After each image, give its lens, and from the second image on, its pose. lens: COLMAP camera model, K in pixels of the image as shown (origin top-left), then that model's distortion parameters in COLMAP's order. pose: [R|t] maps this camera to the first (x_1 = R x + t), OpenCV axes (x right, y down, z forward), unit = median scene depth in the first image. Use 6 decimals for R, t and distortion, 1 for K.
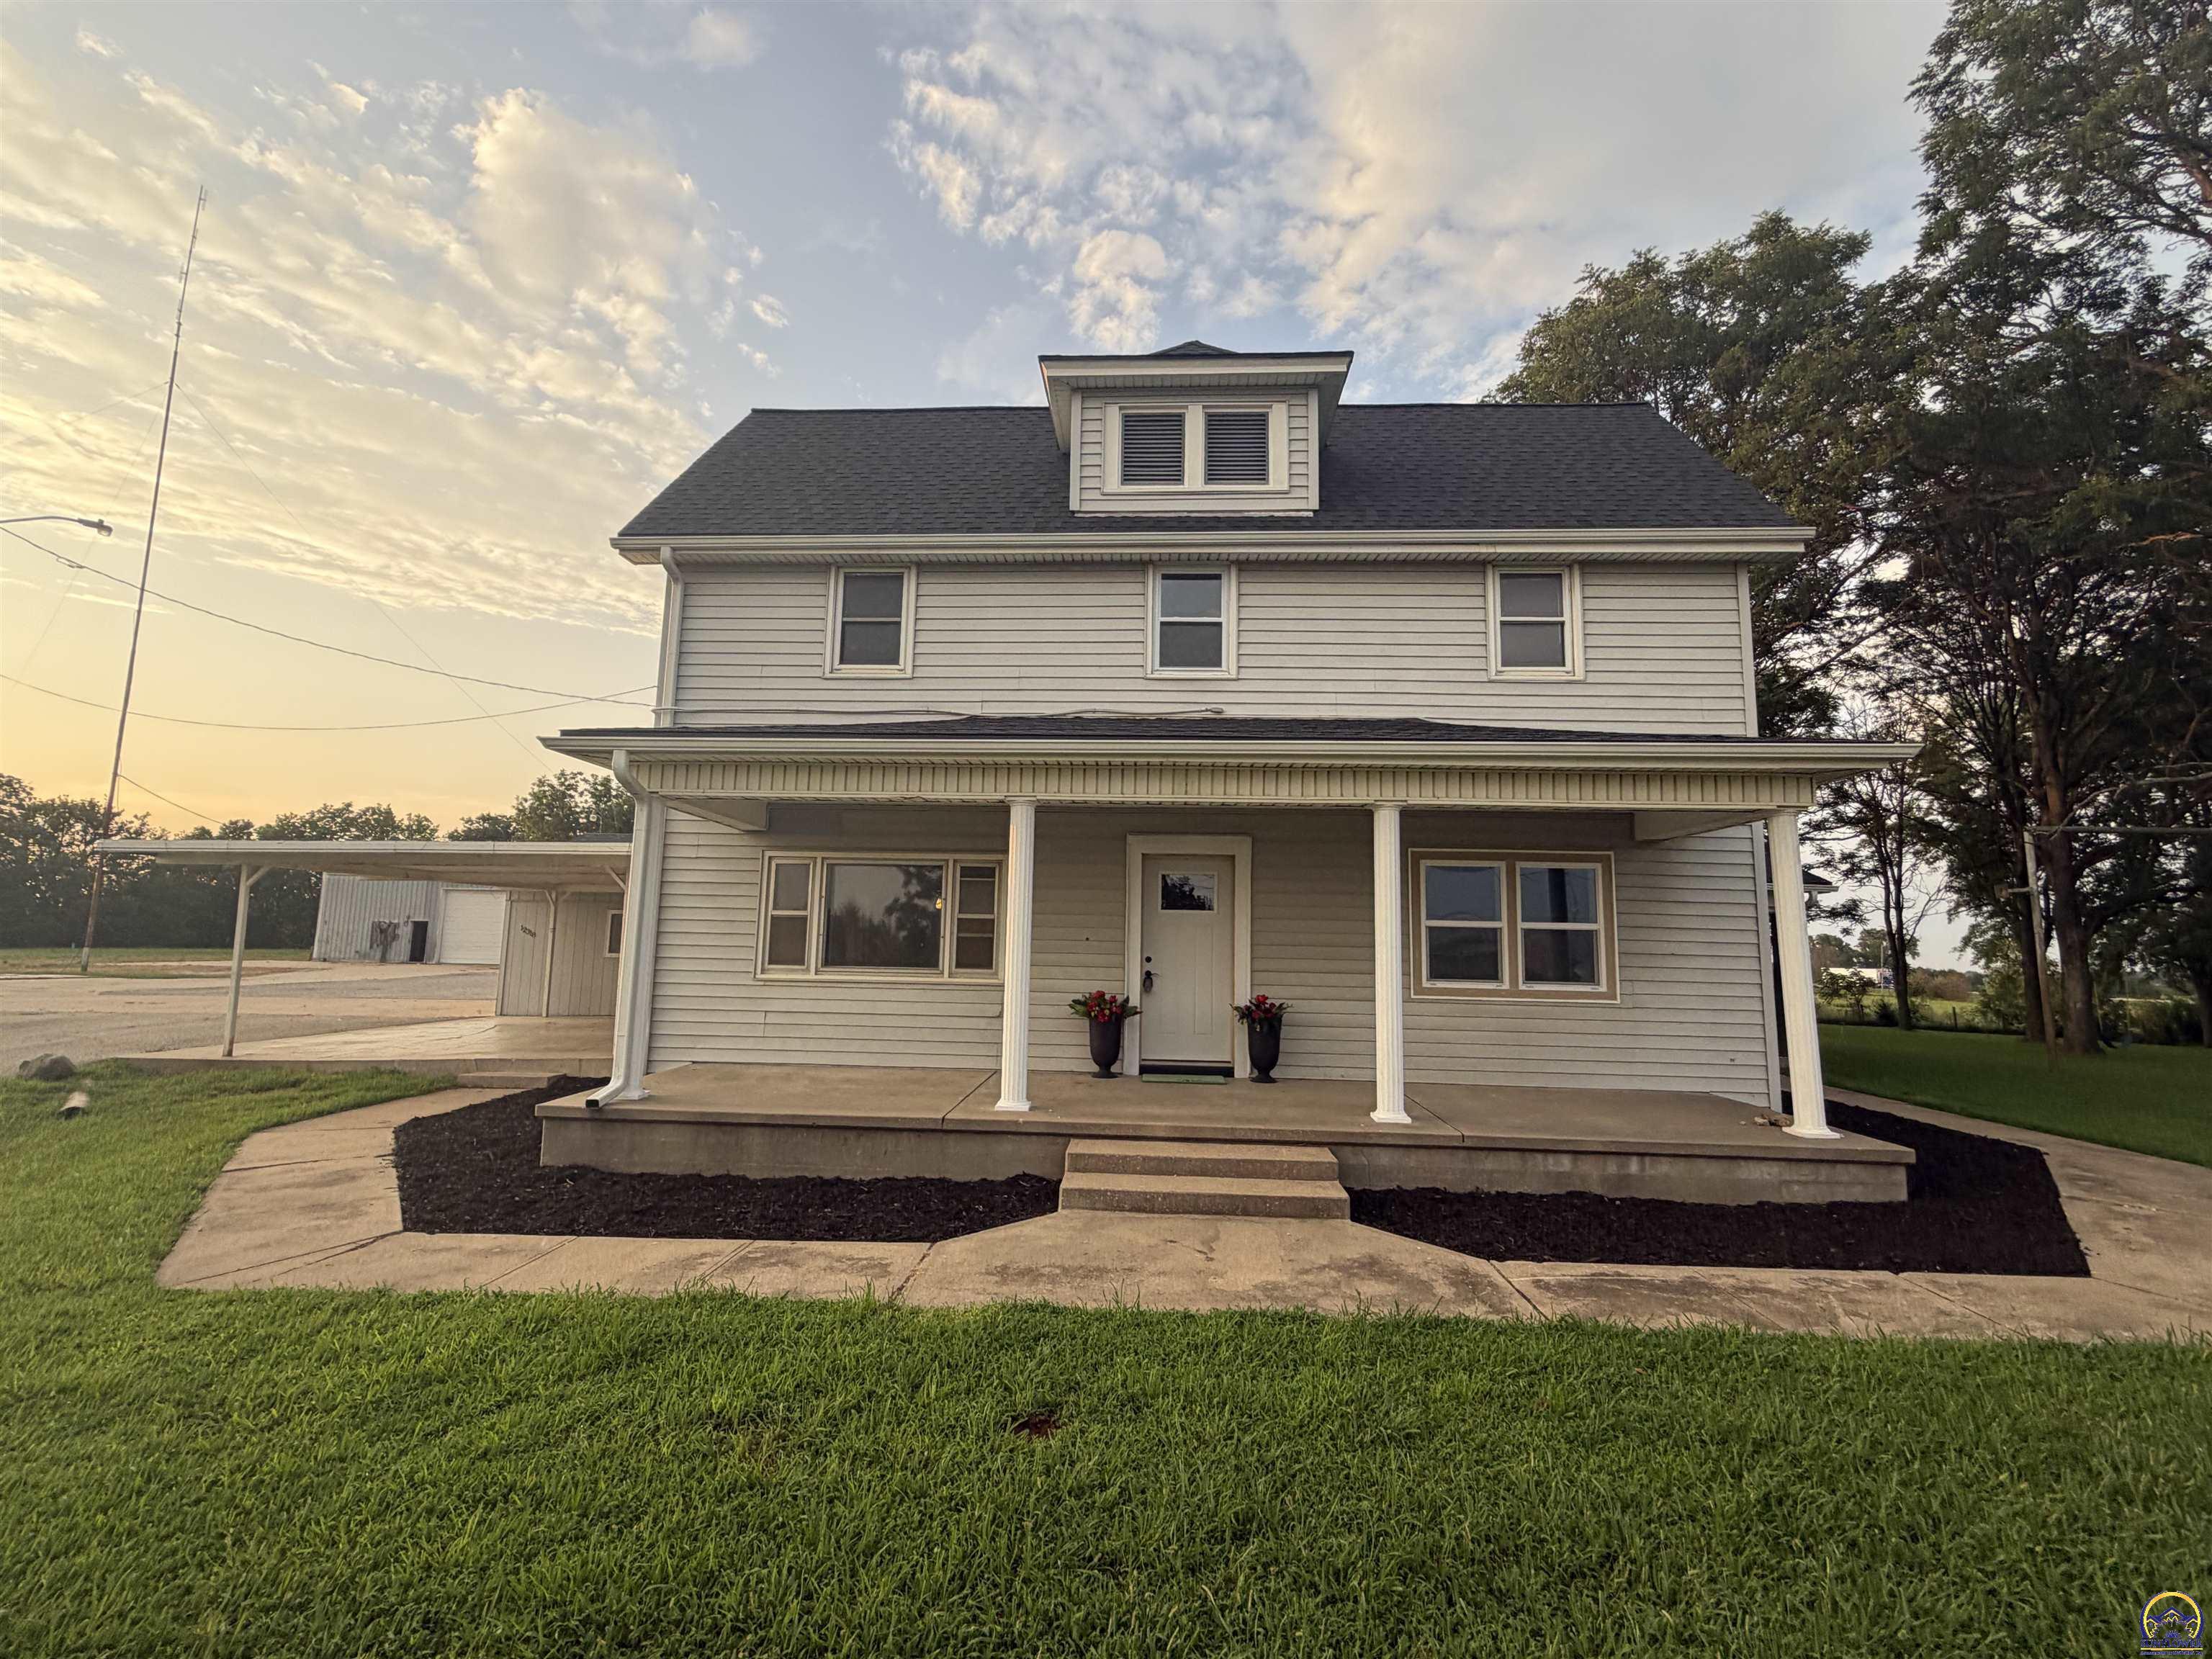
lens RADIAL K [[1028.3, 0, 1102.4], [0, 1028.3, 821.5], [0, 0, 1]] dist [-0.002538, -0.000225]
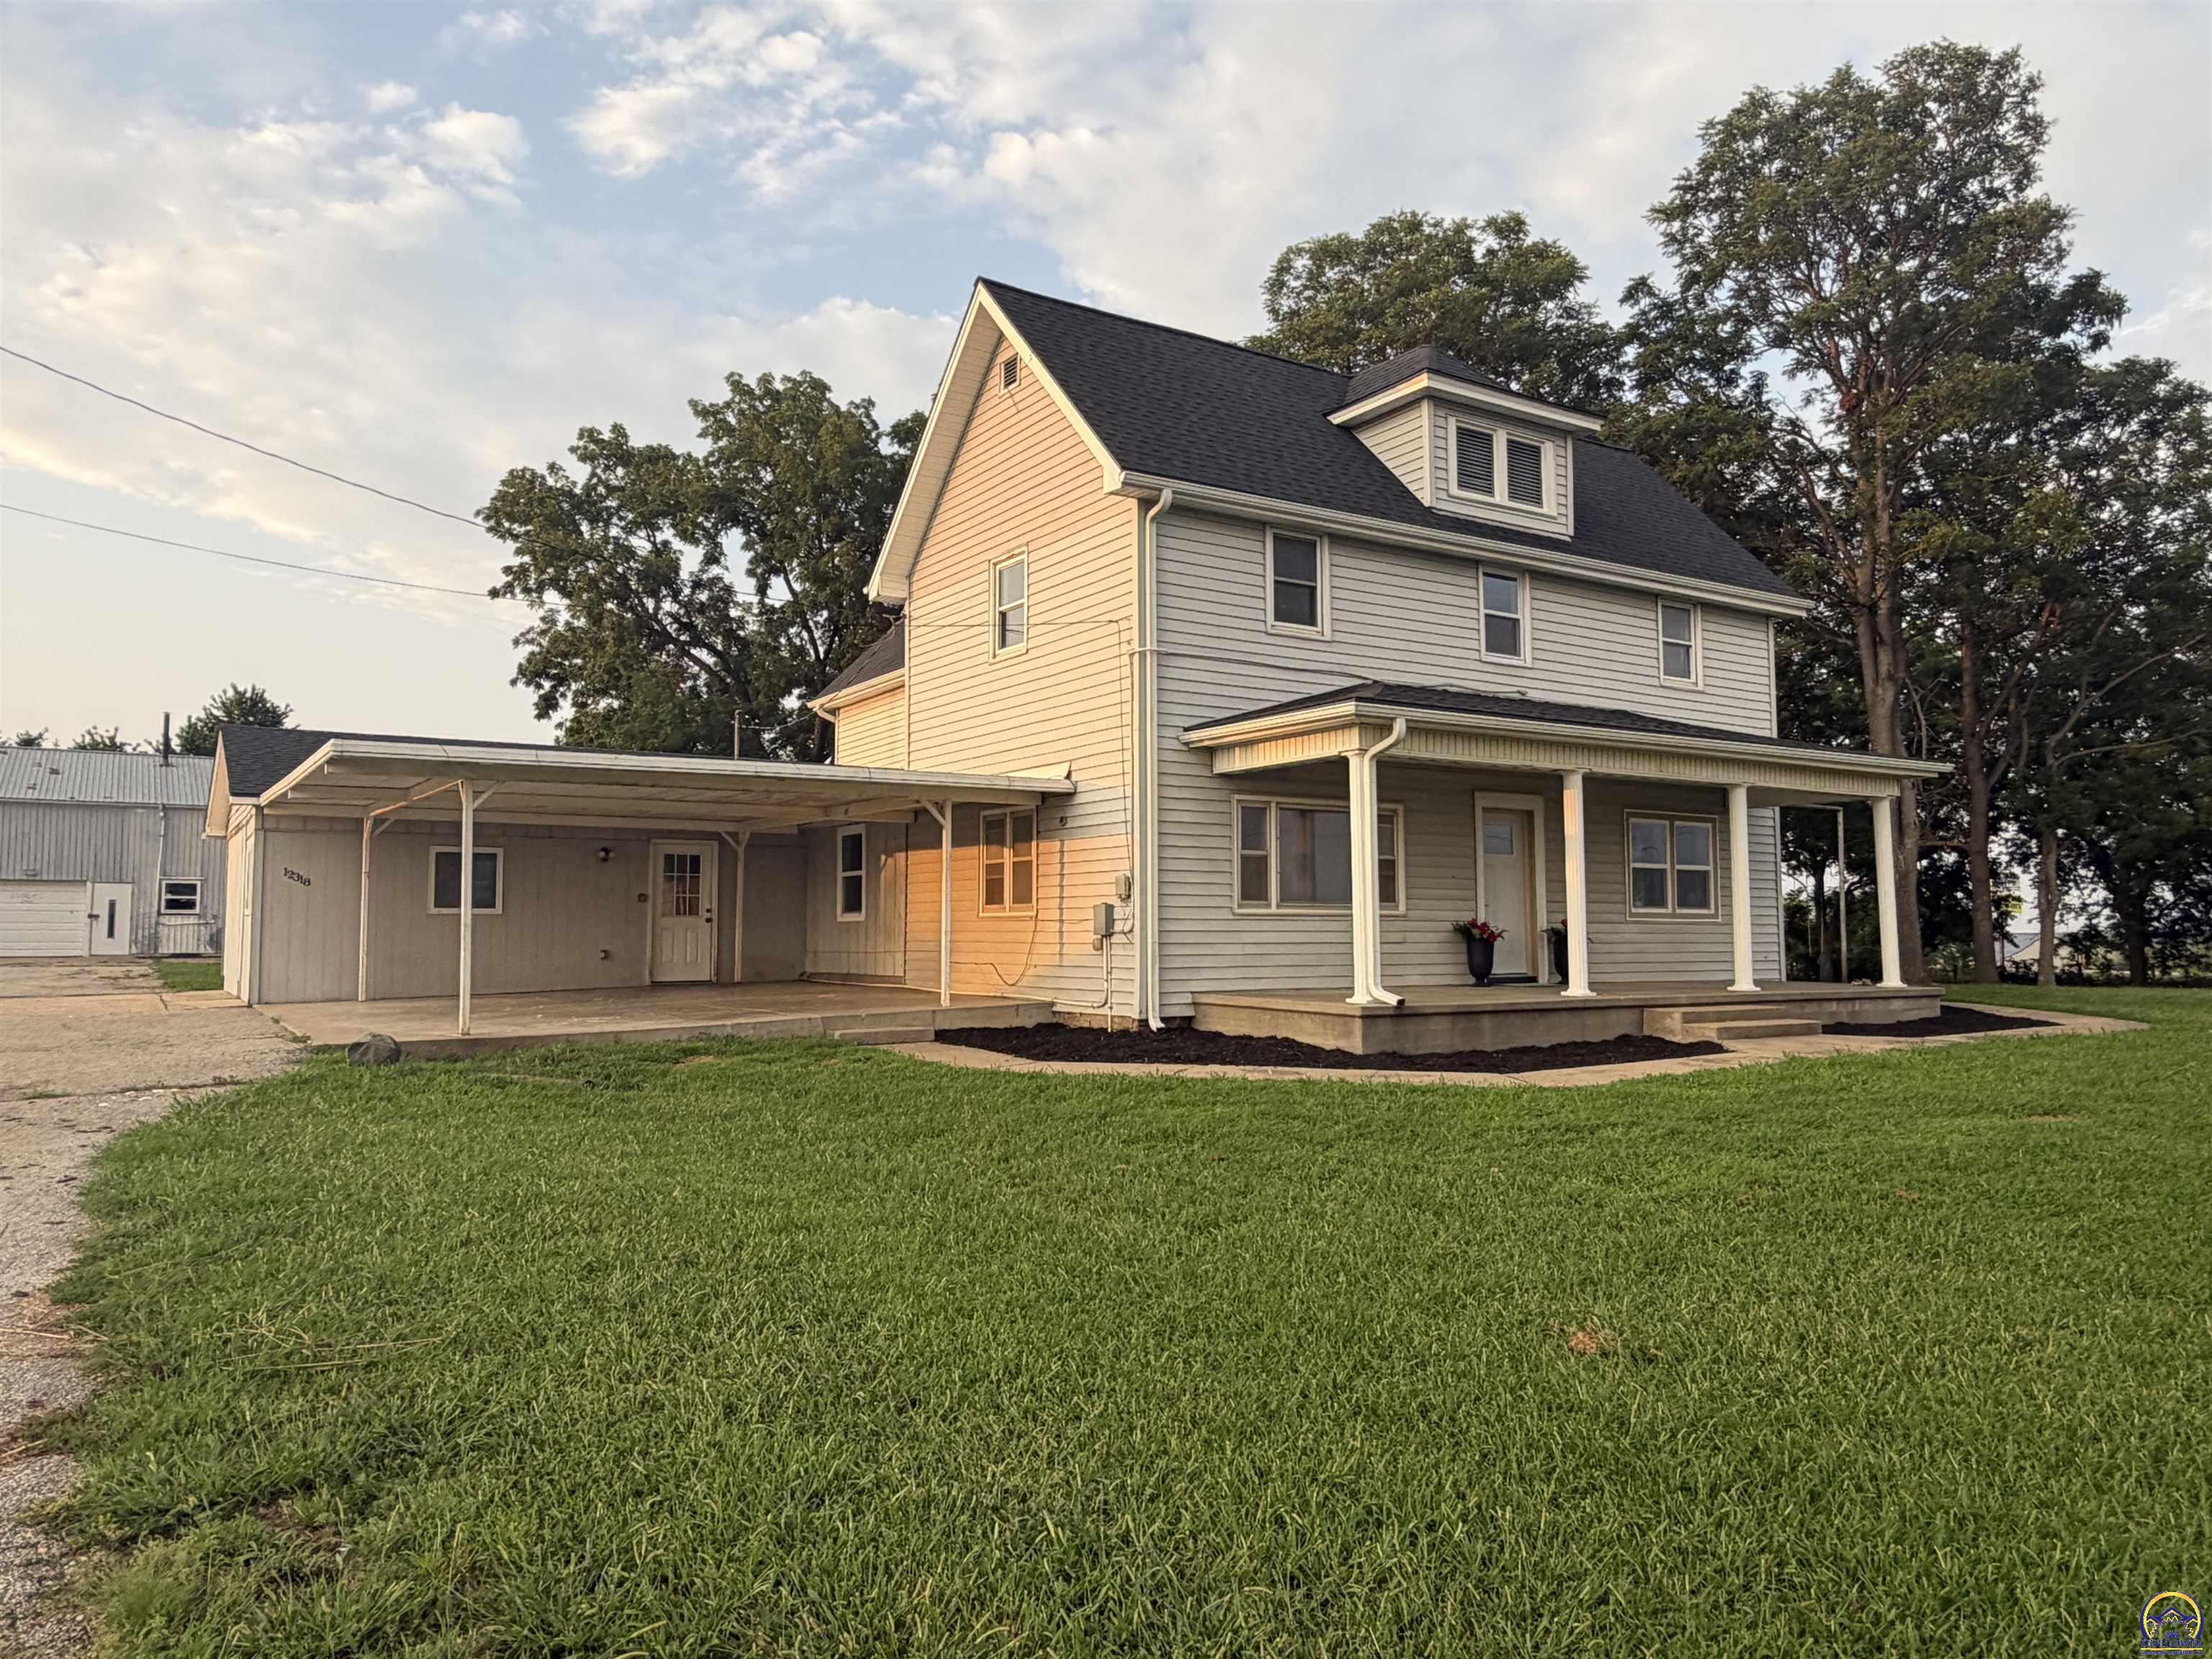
lens RADIAL K [[1537.4, 0, 1105.8], [0, 1537.4, 829.1], [0, 0, 1]] dist [0.003920, 0.000443]
pose [[0.803874, 0.018255, 0.594519, -1.349302], [-0.058302, 0.997134, 0.048214, -0.004171], [-0.591935, -0.073420, 0.802635, -0.192384]]
